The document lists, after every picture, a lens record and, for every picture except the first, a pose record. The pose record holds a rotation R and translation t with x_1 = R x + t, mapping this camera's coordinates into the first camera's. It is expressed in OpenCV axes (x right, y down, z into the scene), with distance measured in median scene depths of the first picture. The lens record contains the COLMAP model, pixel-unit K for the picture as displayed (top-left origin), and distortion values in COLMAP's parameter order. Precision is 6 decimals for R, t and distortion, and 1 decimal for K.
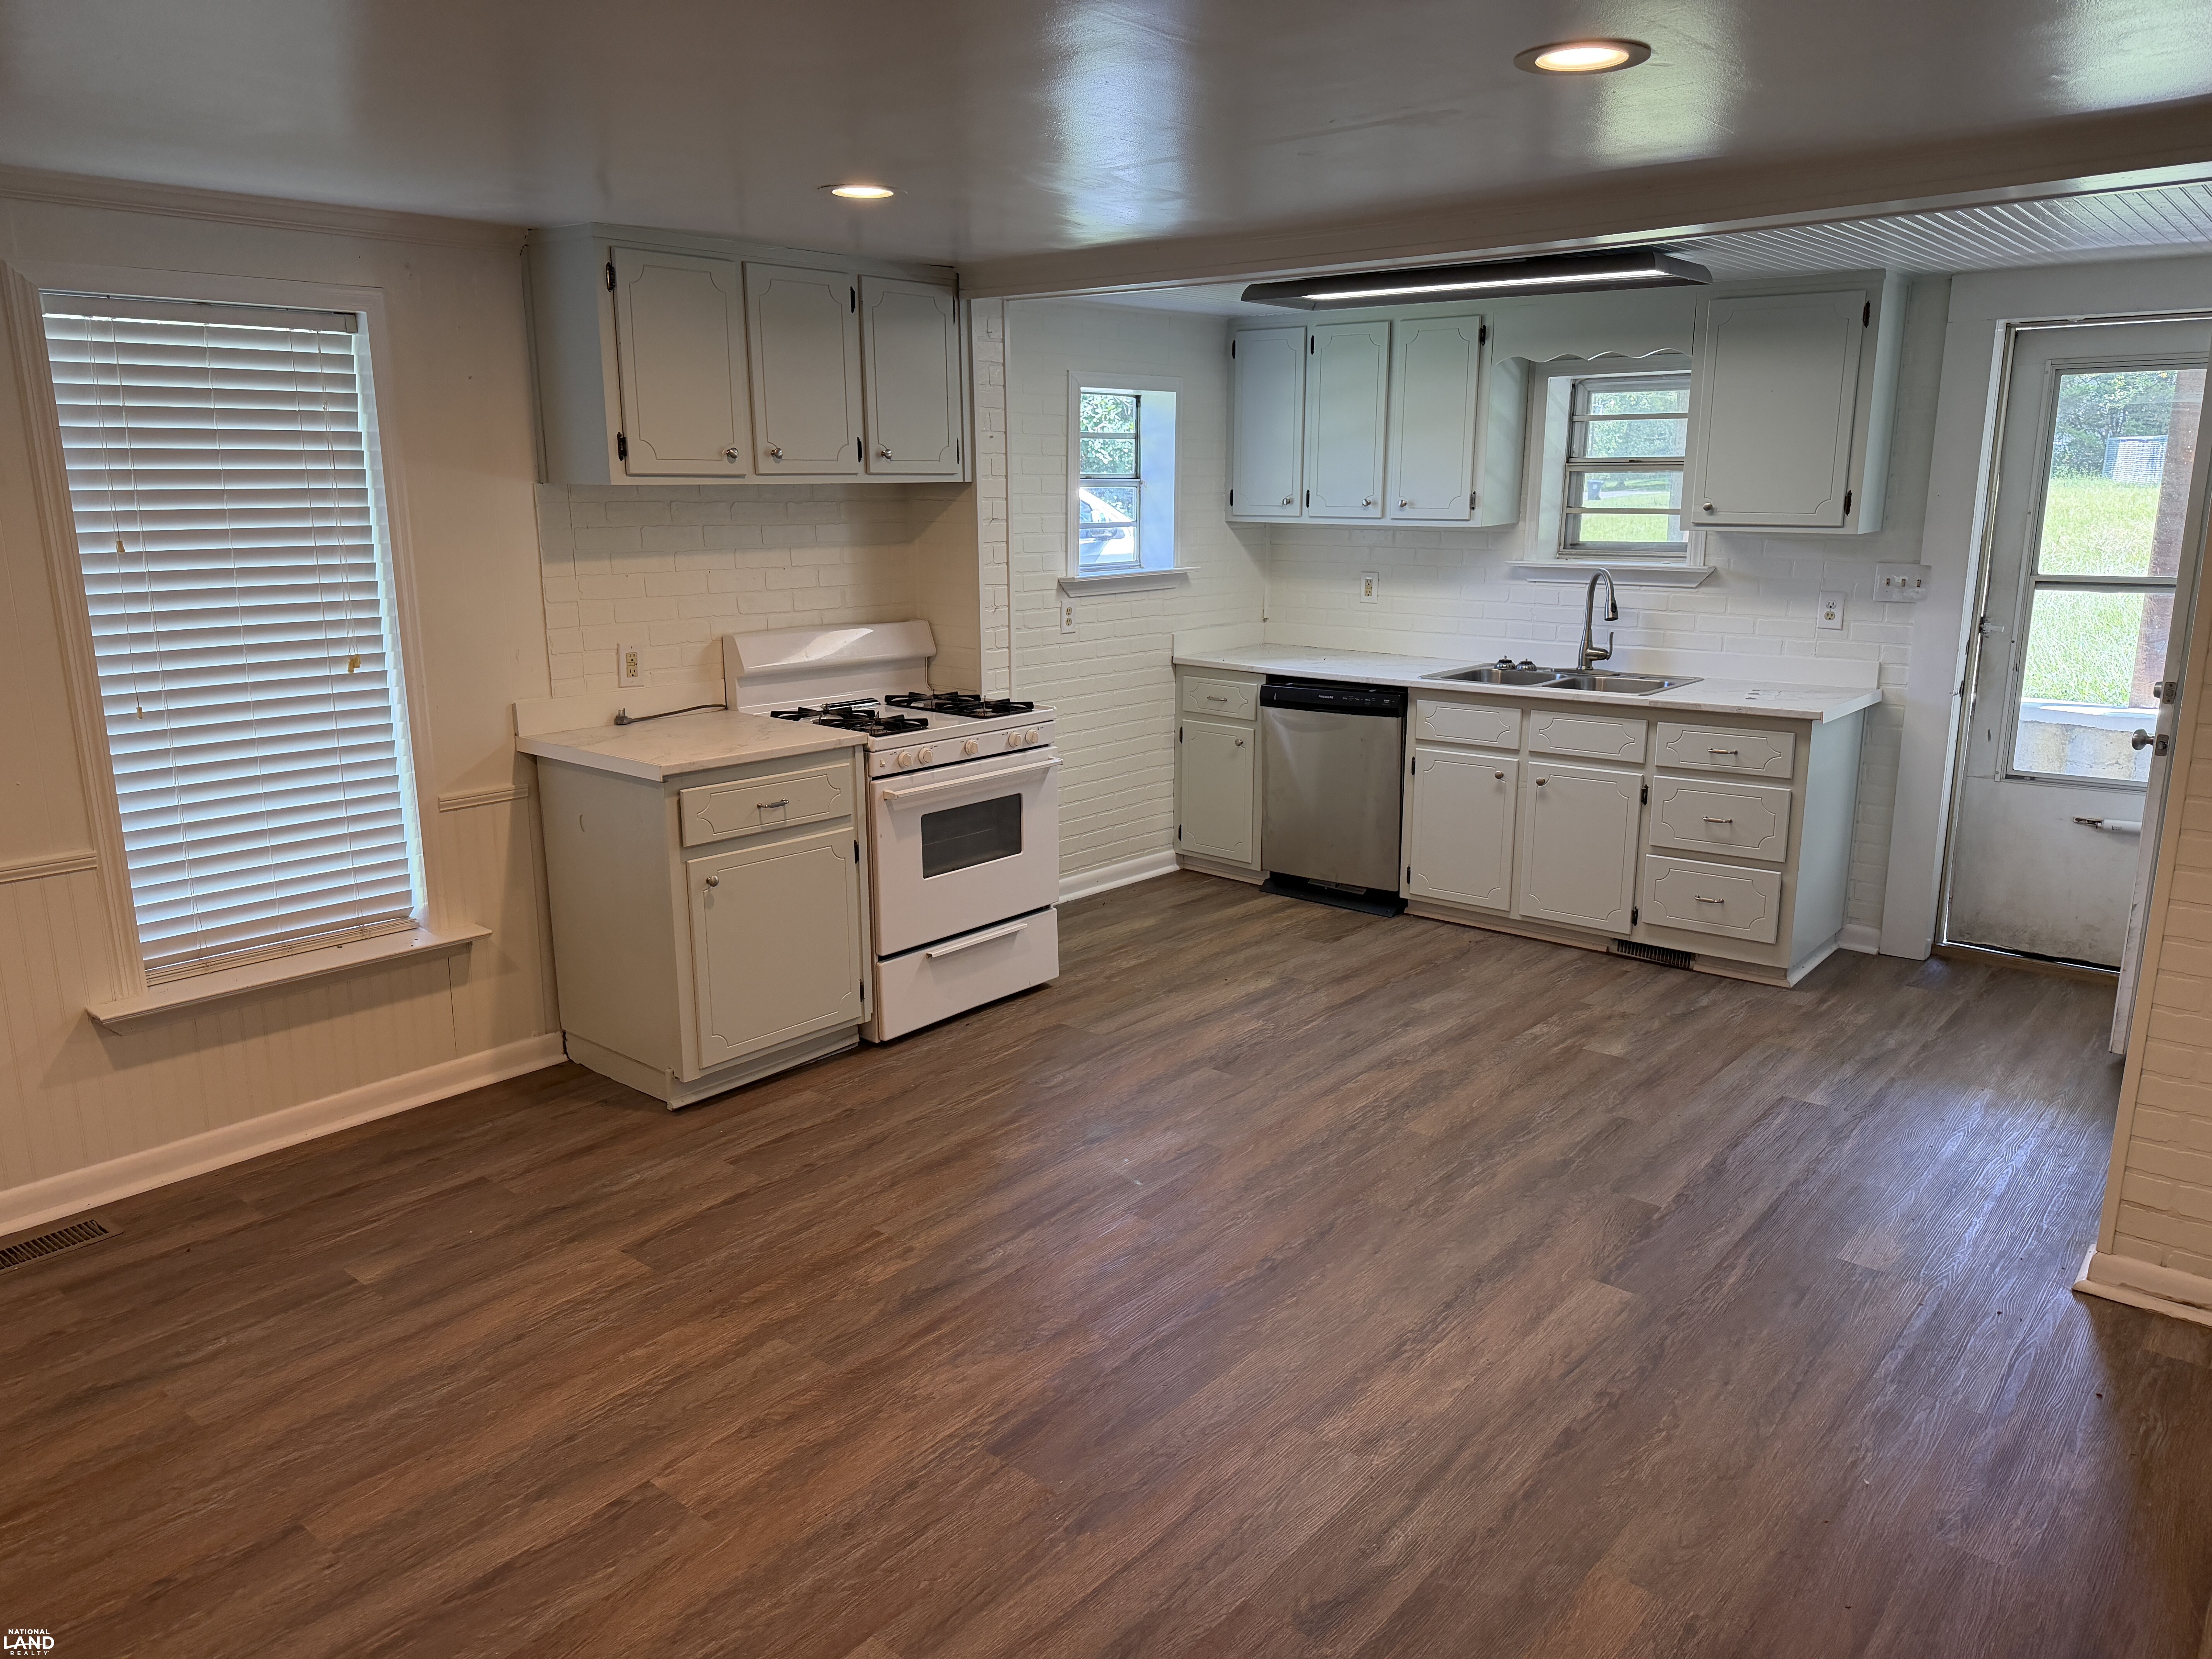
lens RADIAL K [[1546.6, 0, 1095.8], [0, 1546.6, 831.6], [0, 0, 1]] dist [0.159933, -0.272898]
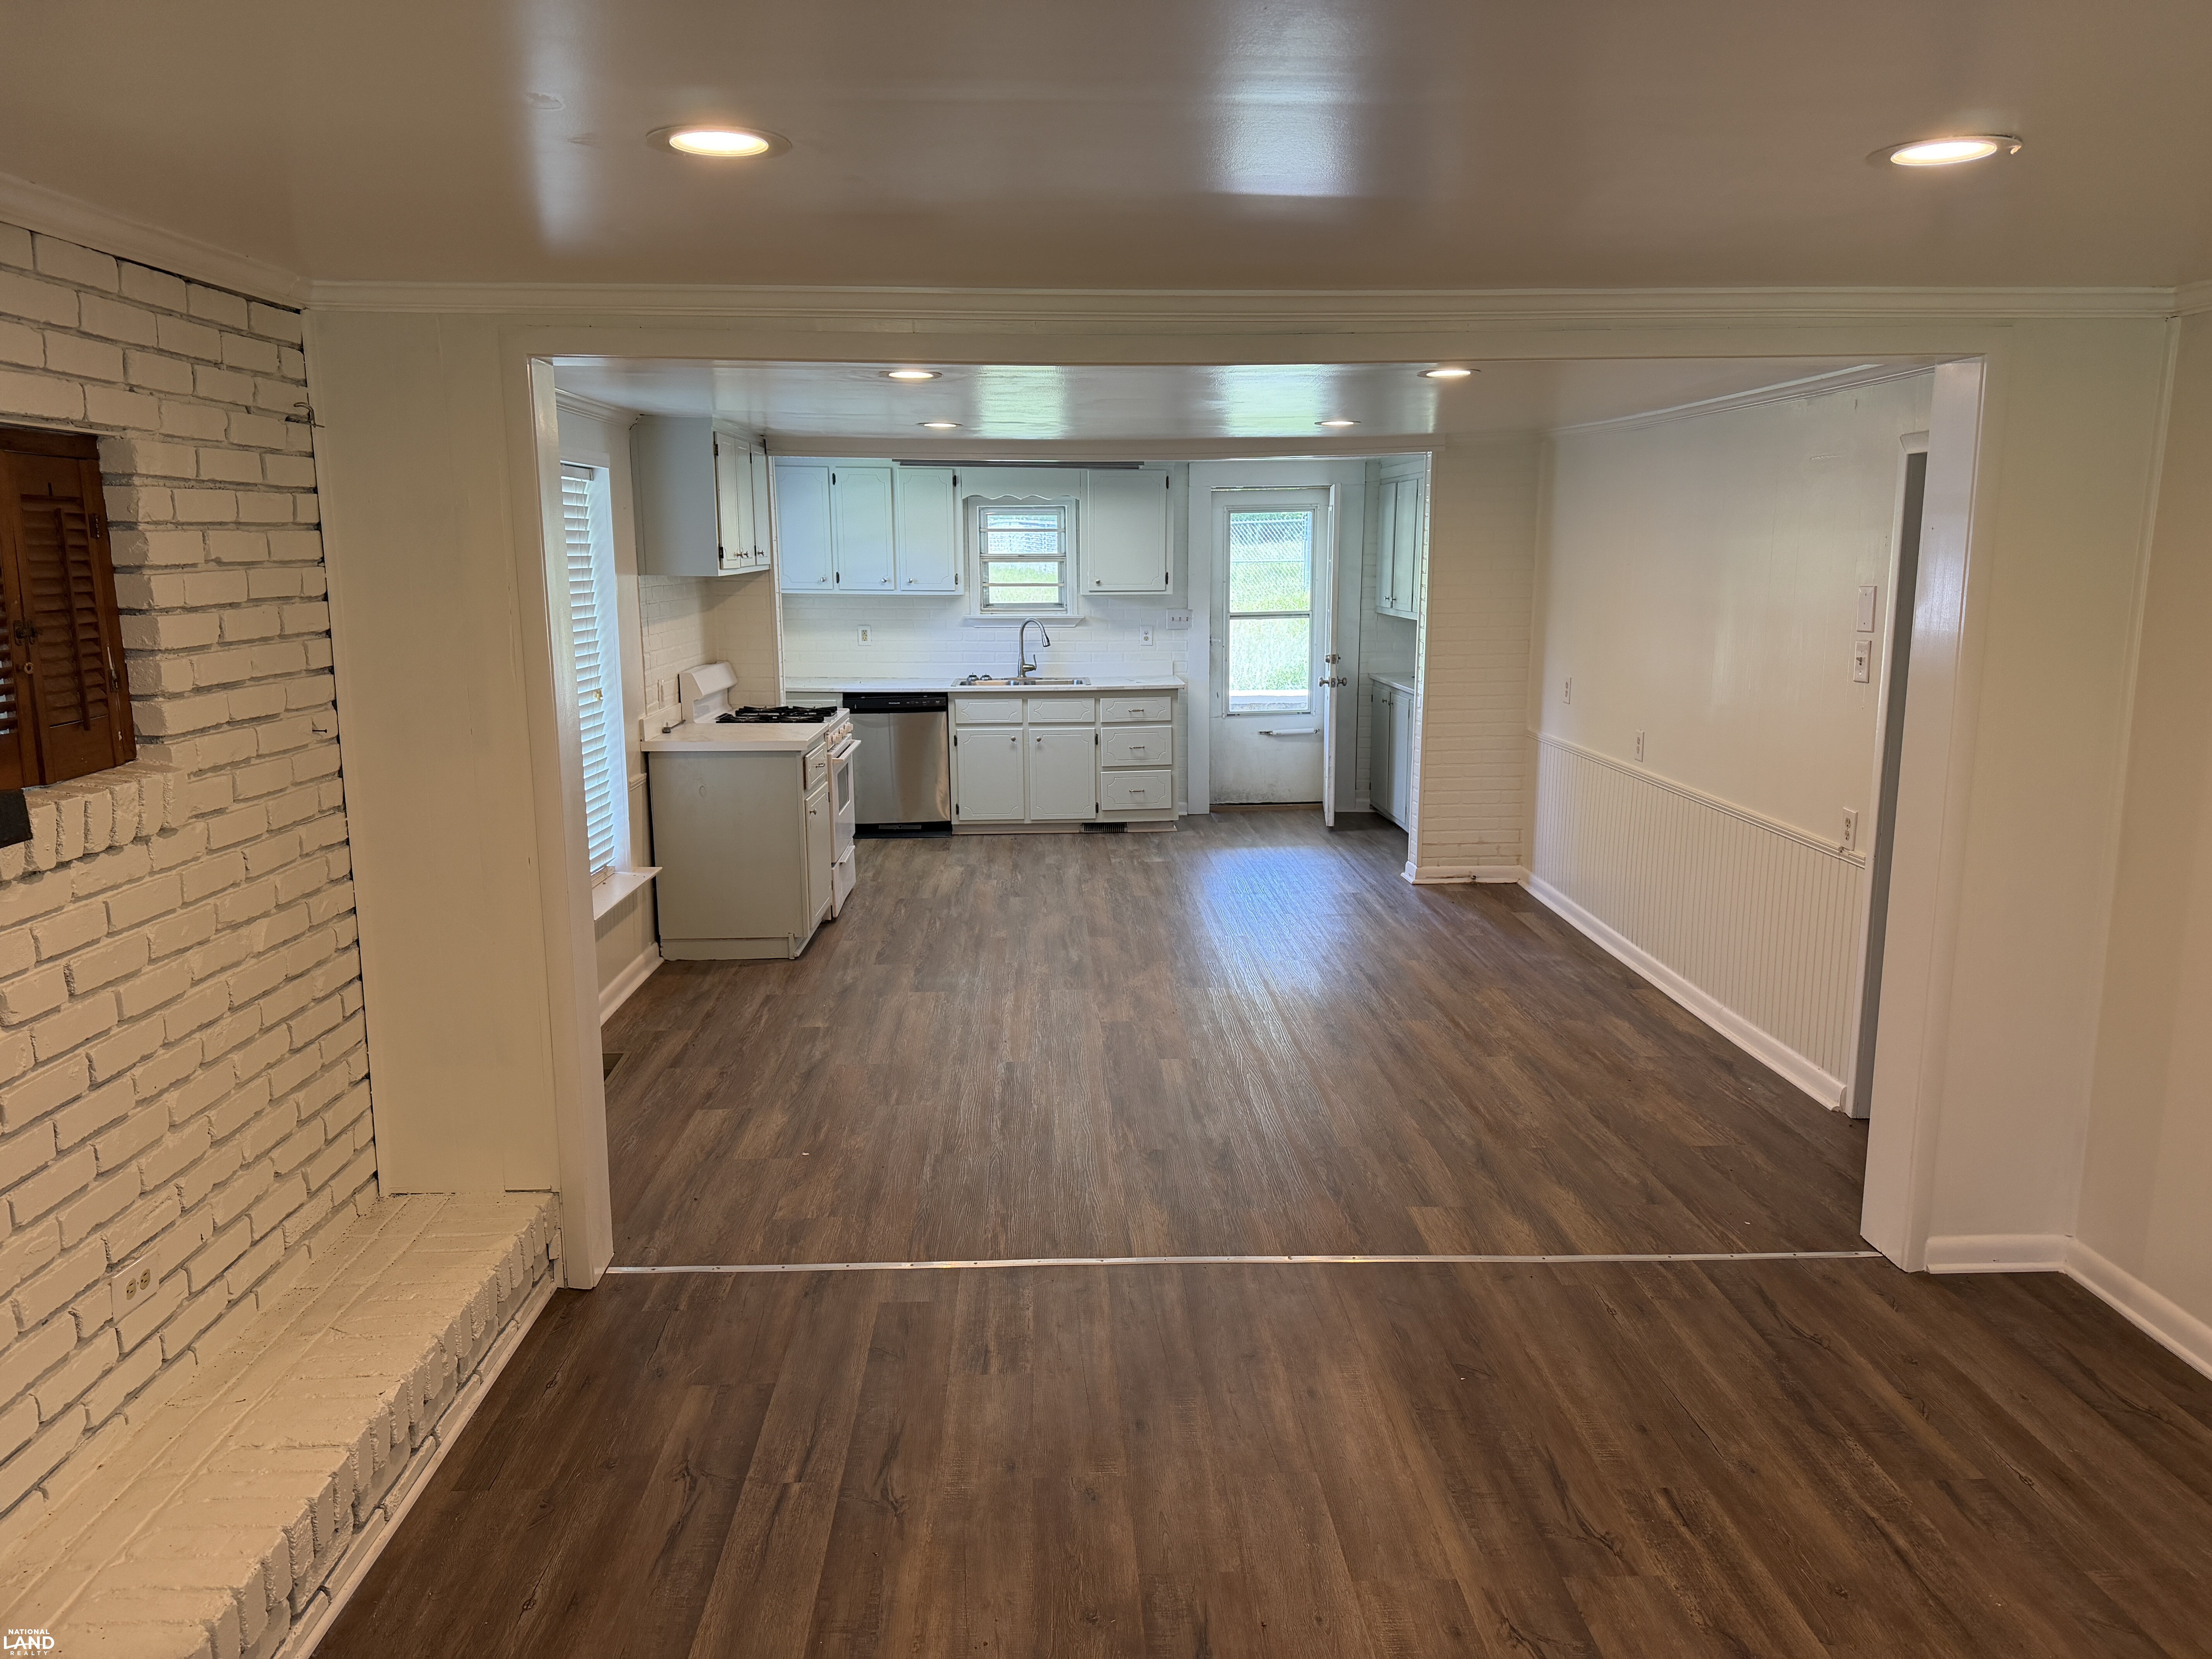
lens RADIAL K [[1545.8, 0, 1106.0], [0, 1545.8, 829.5], [0, 0, 1]] dist [0.096171, -0.122734]
pose [[0.731731, -0.122405, 0.670513, -0.967474], [0.153612, 0.988049, 0.012735, 0.066375], [-0.664058, 0.093681, 0.741789, -0.365429]]
